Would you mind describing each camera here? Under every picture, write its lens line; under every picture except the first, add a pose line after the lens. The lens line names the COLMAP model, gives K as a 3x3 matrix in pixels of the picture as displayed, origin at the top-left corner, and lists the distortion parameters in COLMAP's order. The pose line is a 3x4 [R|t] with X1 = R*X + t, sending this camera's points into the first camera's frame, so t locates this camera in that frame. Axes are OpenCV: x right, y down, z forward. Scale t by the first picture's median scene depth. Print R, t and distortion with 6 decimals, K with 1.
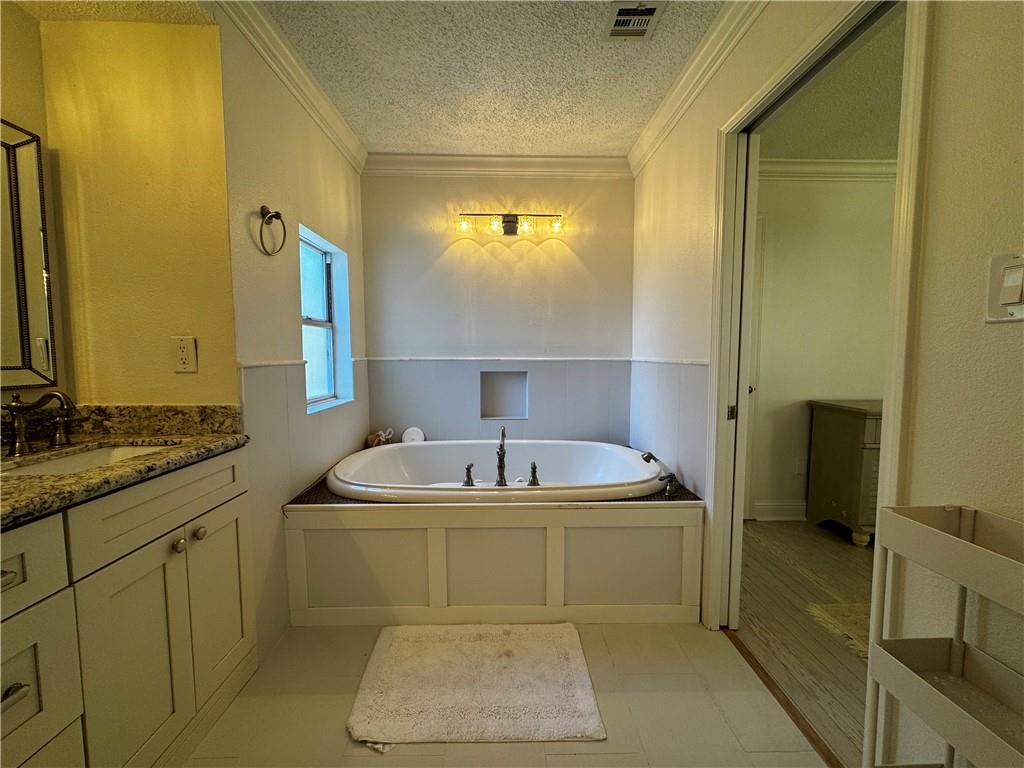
lens RADIAL K [[406.3, 0, 512.1], [0, 406.3, 383.3], [0, 0, 1]] dist [-0.000898, 0.000779]
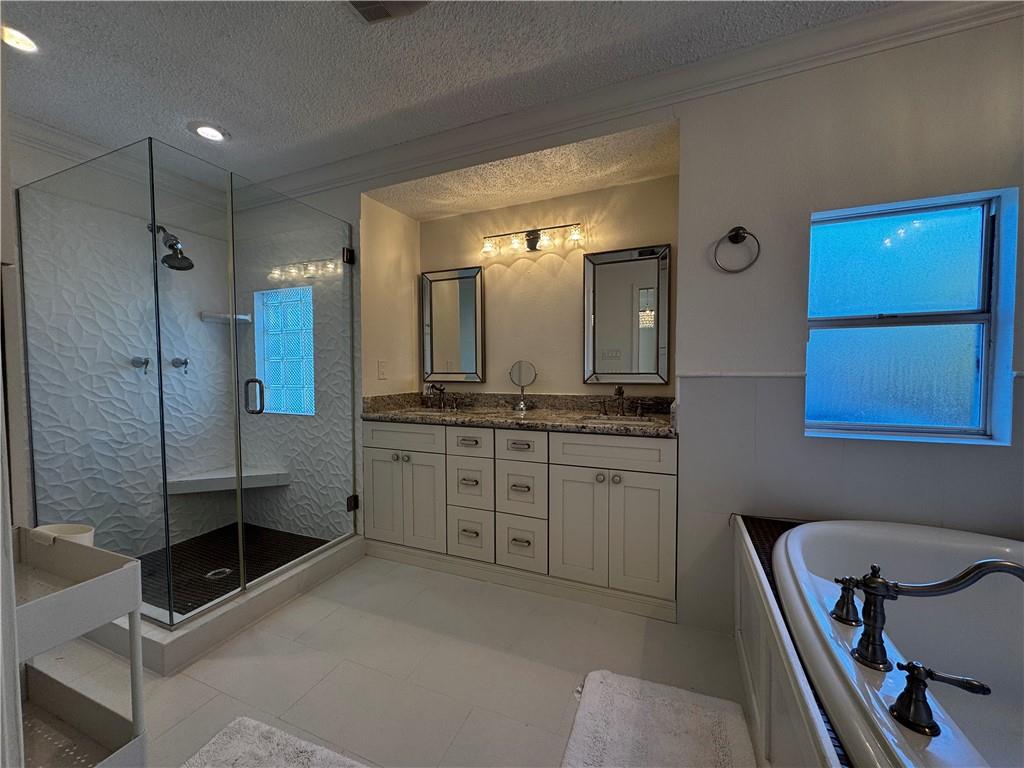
lens RADIAL K [[406.3, 0, 513.4], [0, 406.3, 382.6], [0, 0, 1]] dist [-0.000898, 0.000779]
pose [[-0.408408, 0.036859, -0.912055, 0.761009], [-0.060159, 0.995925, 0.067187, -0.082627], [0.910815, 0.082308, -0.404526, 1.157489]]
